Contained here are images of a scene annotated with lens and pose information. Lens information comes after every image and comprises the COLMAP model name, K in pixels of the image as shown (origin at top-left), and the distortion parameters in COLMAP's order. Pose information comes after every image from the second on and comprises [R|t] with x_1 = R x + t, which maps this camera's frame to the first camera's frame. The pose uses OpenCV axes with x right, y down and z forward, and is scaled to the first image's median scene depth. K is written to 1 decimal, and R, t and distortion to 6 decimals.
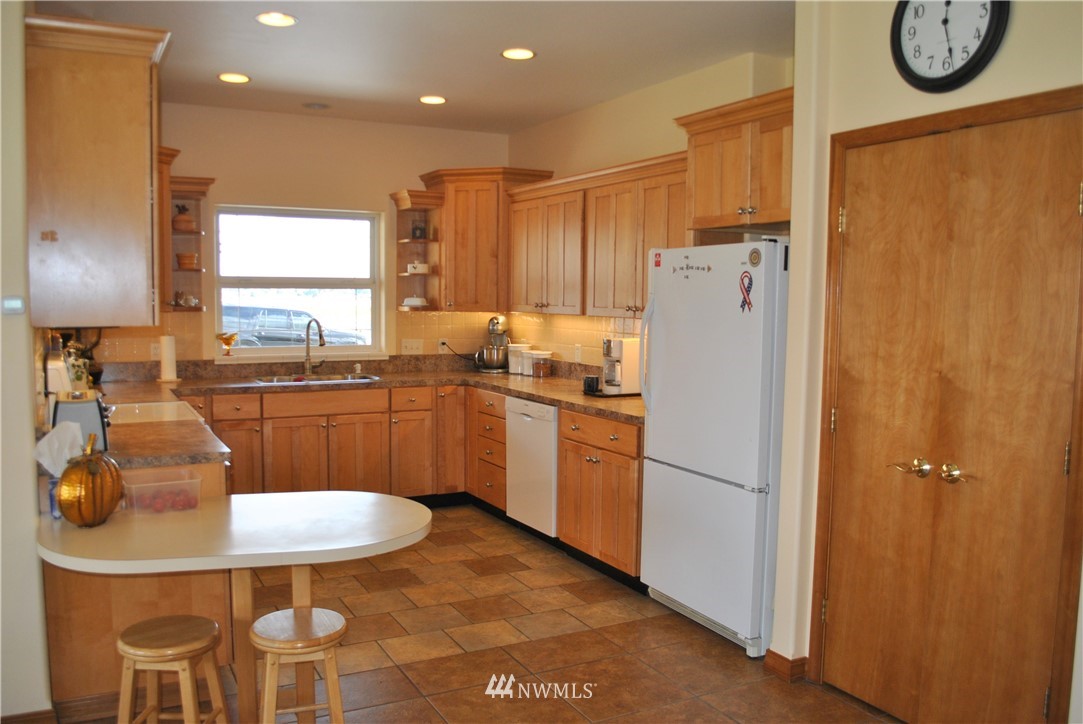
lens RADIAL K [[881.1, 0, 541.5], [0, 881.1, 362.0], [0, 0, 1]] dist [-0.105402, -0.000161]
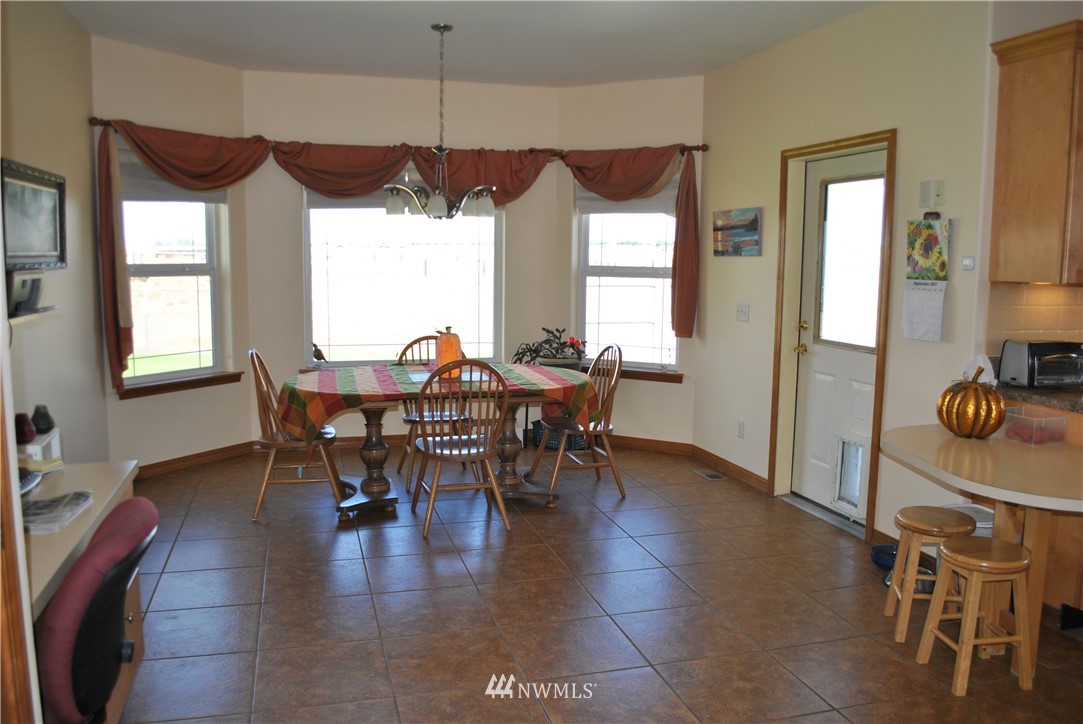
lens RADIAL K [[859.1, 0, 541.5], [0, 859.1, 362.0], [0, 0, 1]] dist [-0.089592, 0.007109]
pose [[-0.220663, 0.106357, -0.969534, 0.407701], [-0.087223, 0.987902, 0.128223, -0.011048], [0.971442, 0.112860, -0.208717, 0.300152]]
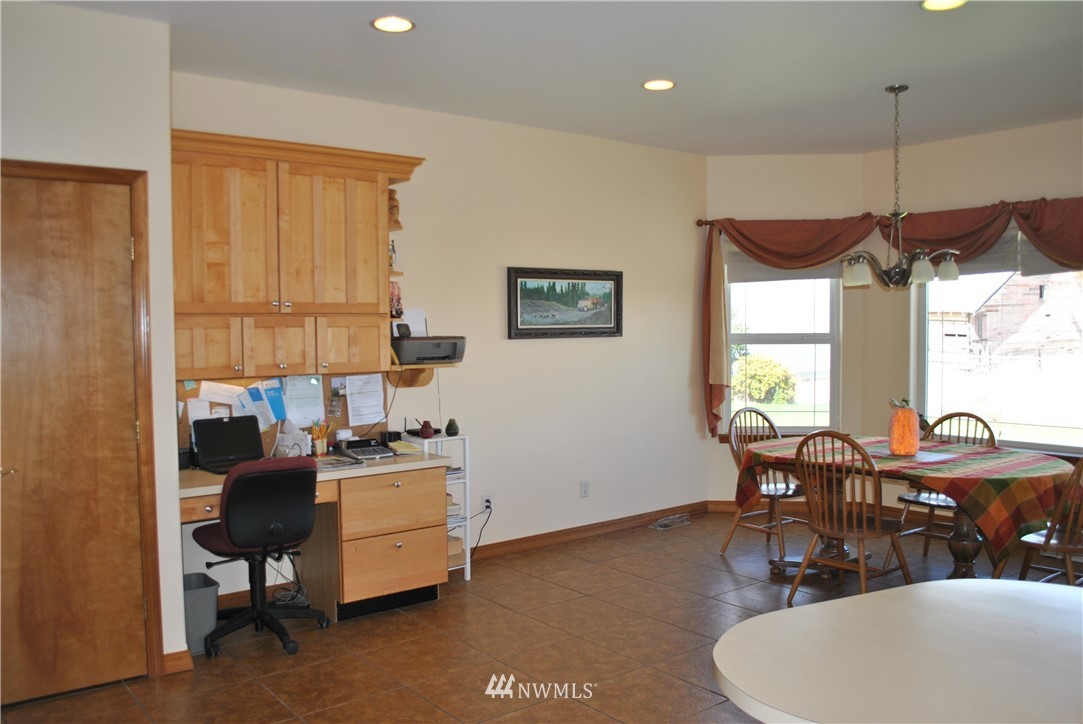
lens RADIAL K [[859.1, 0, 541.5], [0, 859.1, 362.0], [0, 0, 1]] dist [-0.089592, 0.007109]
pose [[-0.984027, 0.006960, -0.177885, 0.047969], [-0.013650, 0.993344, 0.114374, -0.051247], [0.177497, 0.114975, -0.977382, 0.758511]]
